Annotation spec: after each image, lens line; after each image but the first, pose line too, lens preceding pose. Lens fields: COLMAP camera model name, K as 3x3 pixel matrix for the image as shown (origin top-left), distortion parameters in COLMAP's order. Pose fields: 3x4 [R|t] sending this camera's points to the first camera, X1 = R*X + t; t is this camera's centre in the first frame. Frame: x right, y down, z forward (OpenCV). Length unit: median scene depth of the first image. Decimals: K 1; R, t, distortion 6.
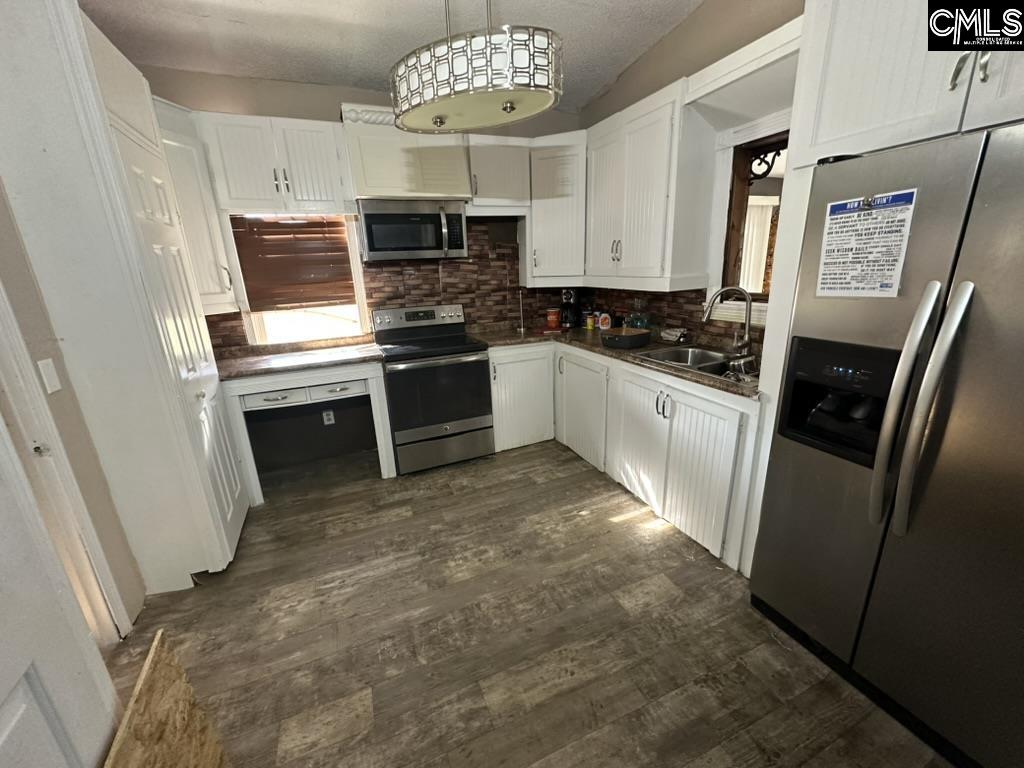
lens RADIAL K [[410.8, 0, 507.4], [0, 410.8, 381.7], [0, 0, 1]] dist [-0.006554, 0.000955]
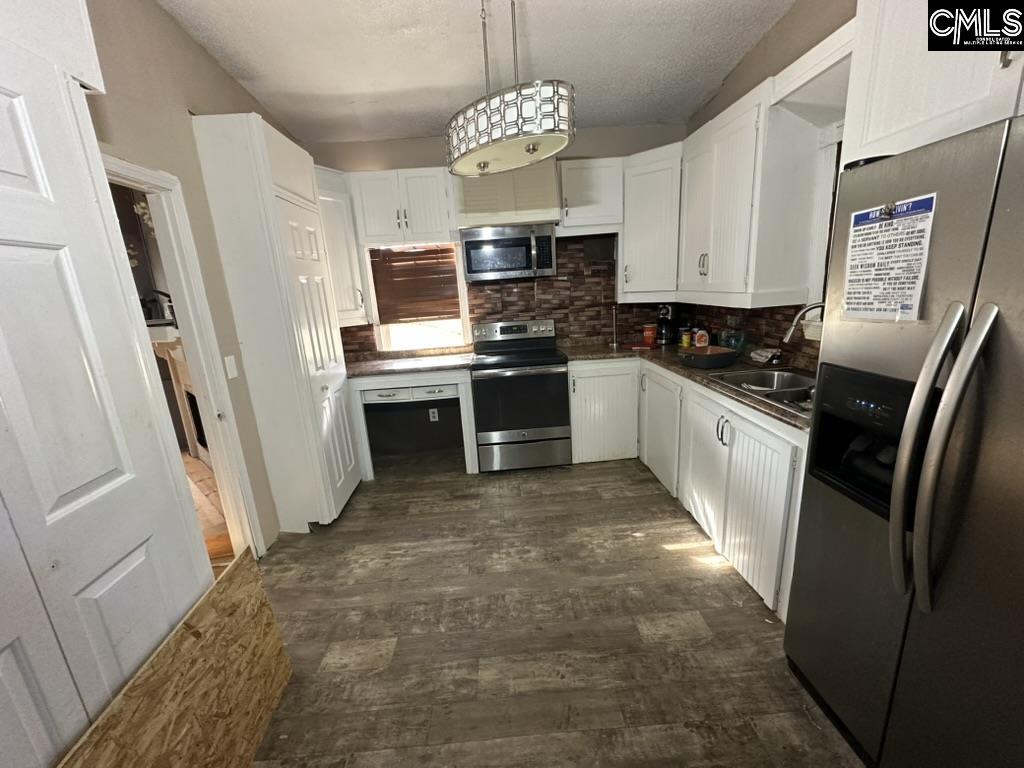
lens RADIAL K [[410.8, 0, 509.6], [0, 410.8, 381.1], [0, 0, 1]] dist [-0.006554, 0.000955]
pose [[0.937389, 0.058893, -0.343270, 0.247734], [-0.069187, 0.997445, -0.017806, -0.005496], [0.341344, 0.040441, 0.939068, -0.036729]]
